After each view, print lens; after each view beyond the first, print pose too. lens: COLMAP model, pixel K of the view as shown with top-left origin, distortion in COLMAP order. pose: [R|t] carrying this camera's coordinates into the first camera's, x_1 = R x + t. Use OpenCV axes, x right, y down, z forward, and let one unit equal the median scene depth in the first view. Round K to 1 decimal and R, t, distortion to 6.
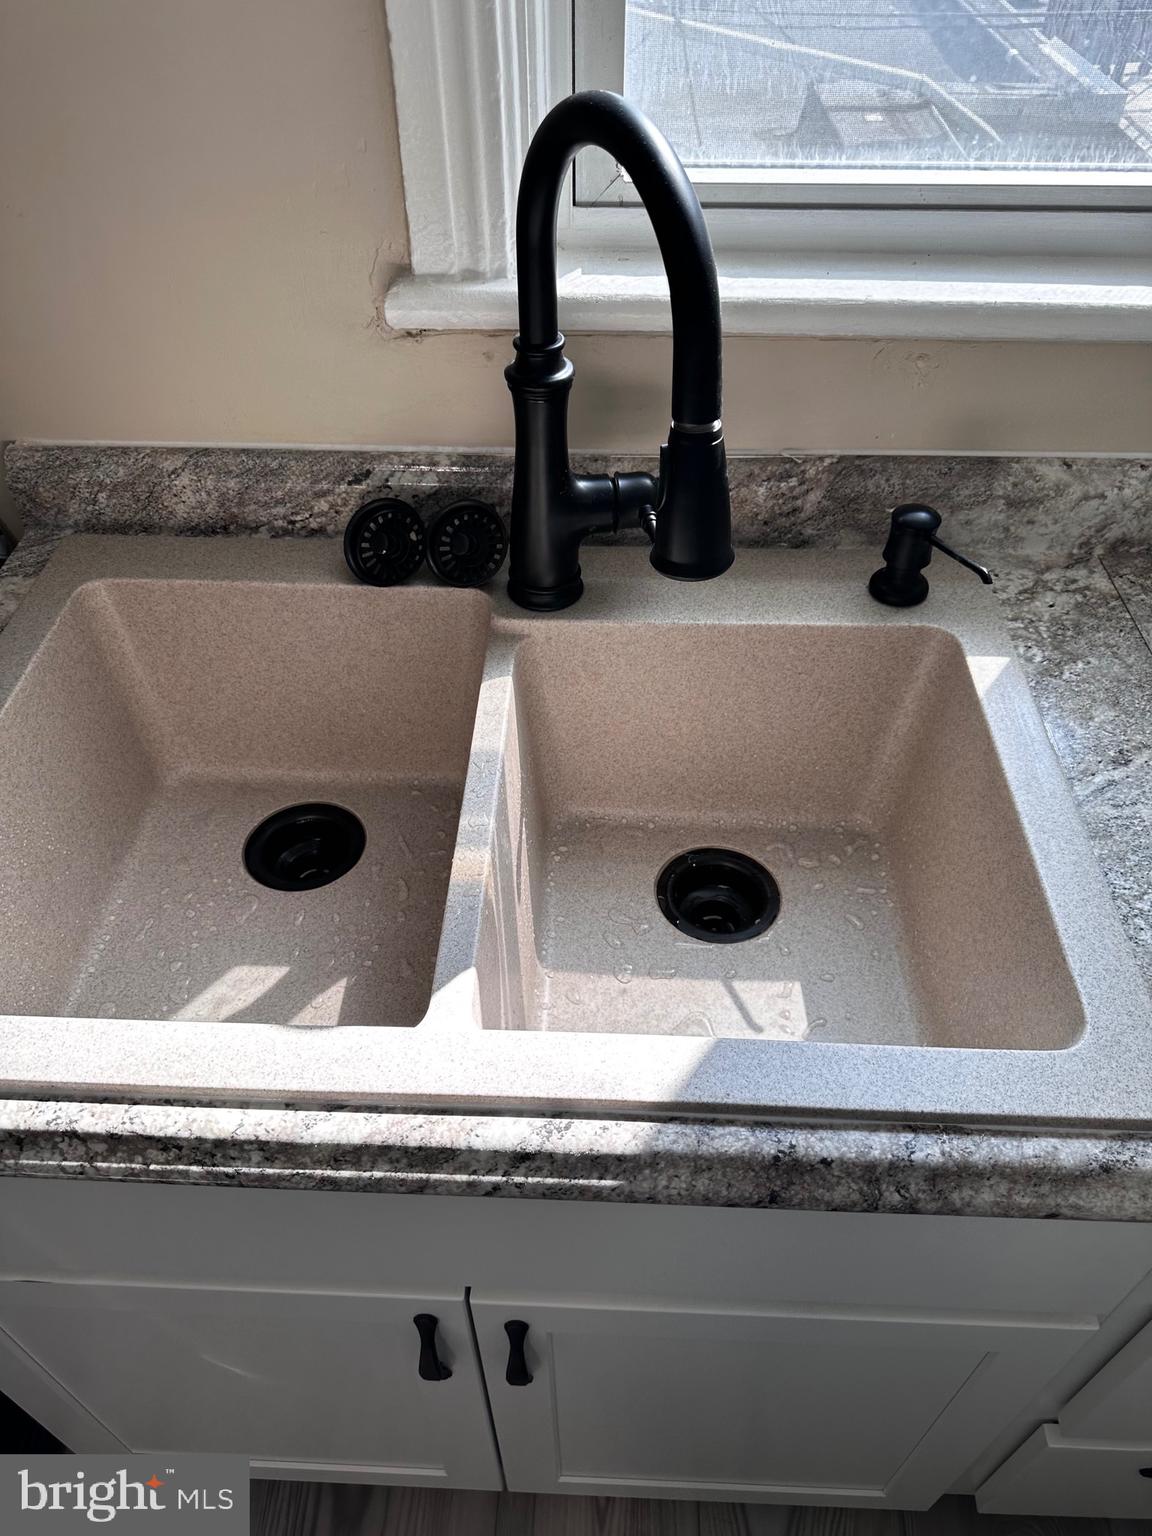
lens RADIAL K [[1091.3, 0, 587.9], [0, 1091.3, 767.9], [0, 0, 1]] dist [0.007610, -0.013120]
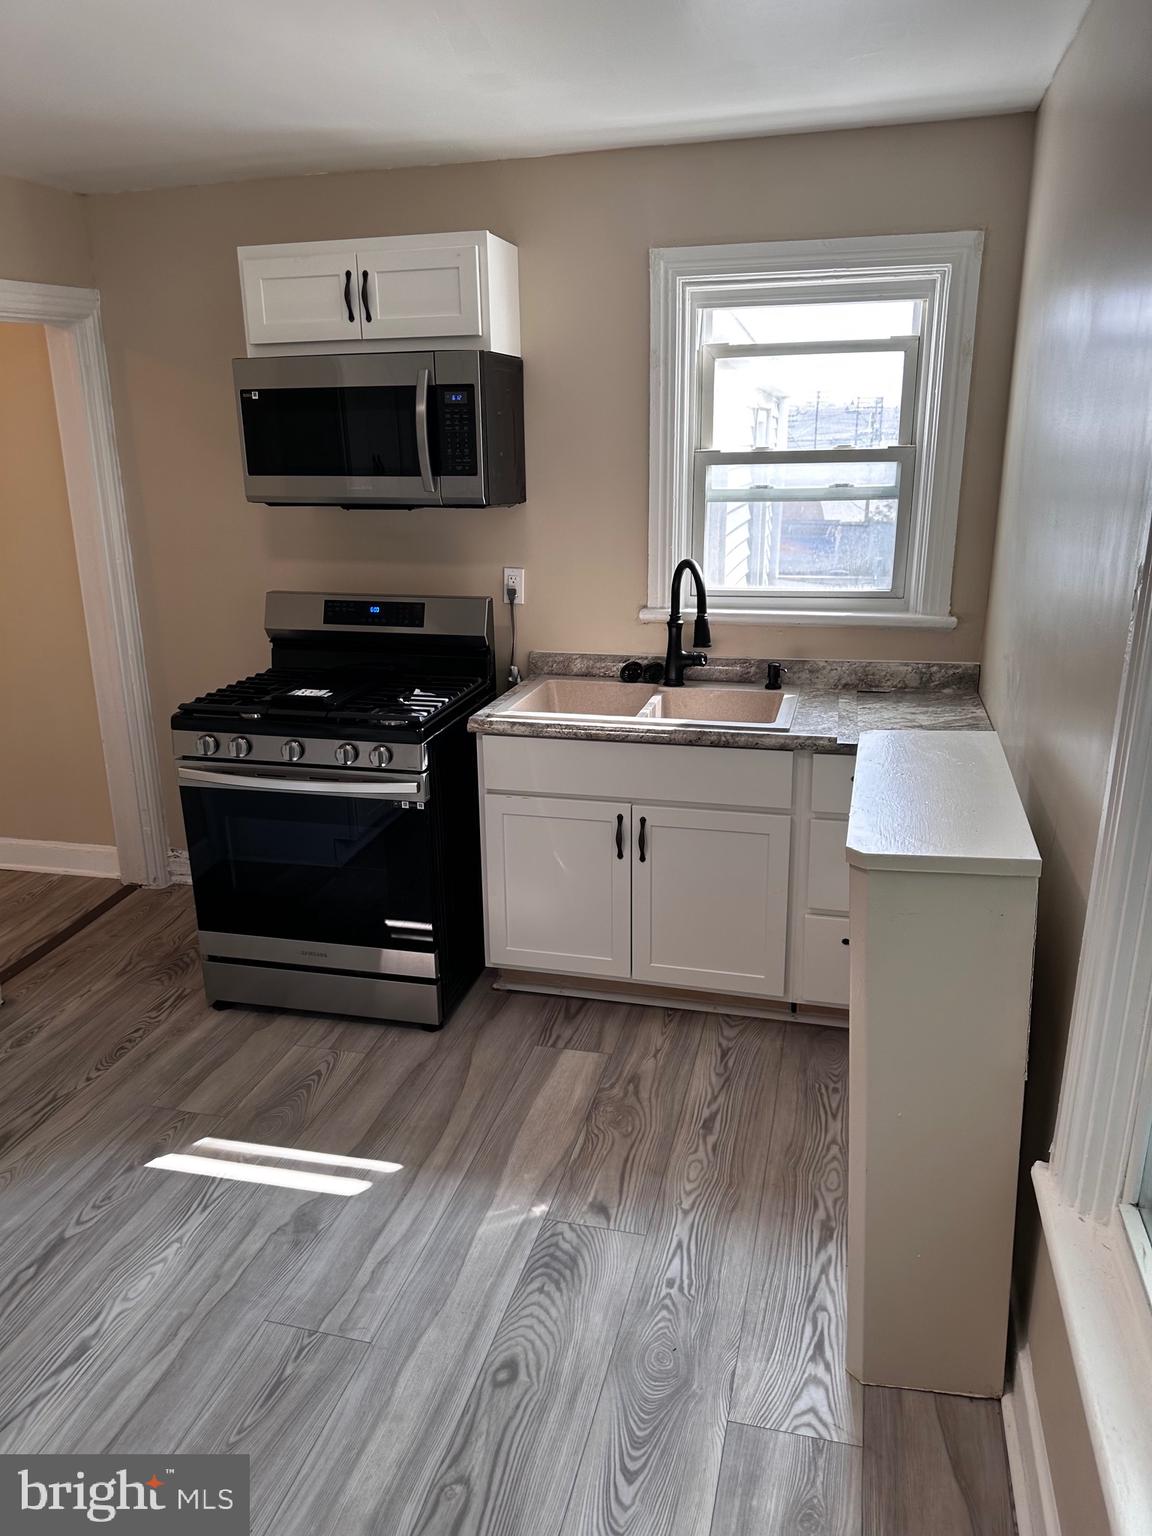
lens RADIAL K [[1091.3, 0, 571.5], [0, 1091.3, 772.6], [0, 0, 1]] dist [0.007610, -0.013120]
pose [[0.974729, 0.049625, -0.217809, 0.466732], [-0.146426, 0.878279, -0.455176, 1.930454], [0.168709, 0.475566, 0.863350, -2.199348]]
